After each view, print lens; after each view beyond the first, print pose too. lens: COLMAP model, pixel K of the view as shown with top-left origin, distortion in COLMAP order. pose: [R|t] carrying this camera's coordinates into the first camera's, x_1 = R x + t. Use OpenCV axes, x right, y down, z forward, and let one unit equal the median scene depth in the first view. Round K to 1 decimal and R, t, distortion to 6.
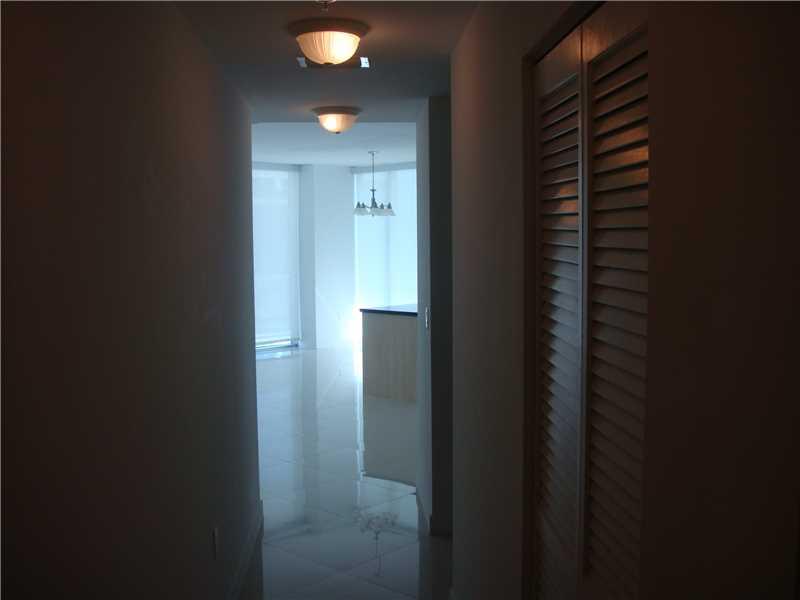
lens RADIAL K [[804.7, 0, 398.3], [0, 804.7, 299.4], [0, 0, 1]] dist [-0.107760, 0.000000]
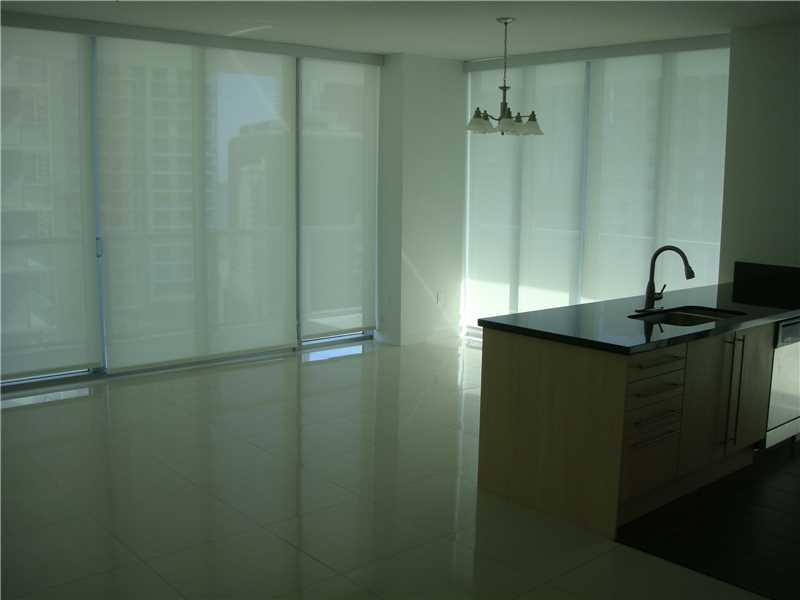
lens RADIAL K [[804.7, 0, 402.5], [0, 804.7, 299.7], [0, 0, 1]] dist [-0.107760, 0.000000]
pose [[0.992139, 0.037838, -0.119286, -0.025627], [-0.027709, 0.995956, 0.085457, -0.029934], [0.122037, -0.081480, 0.989175, 0.371755]]
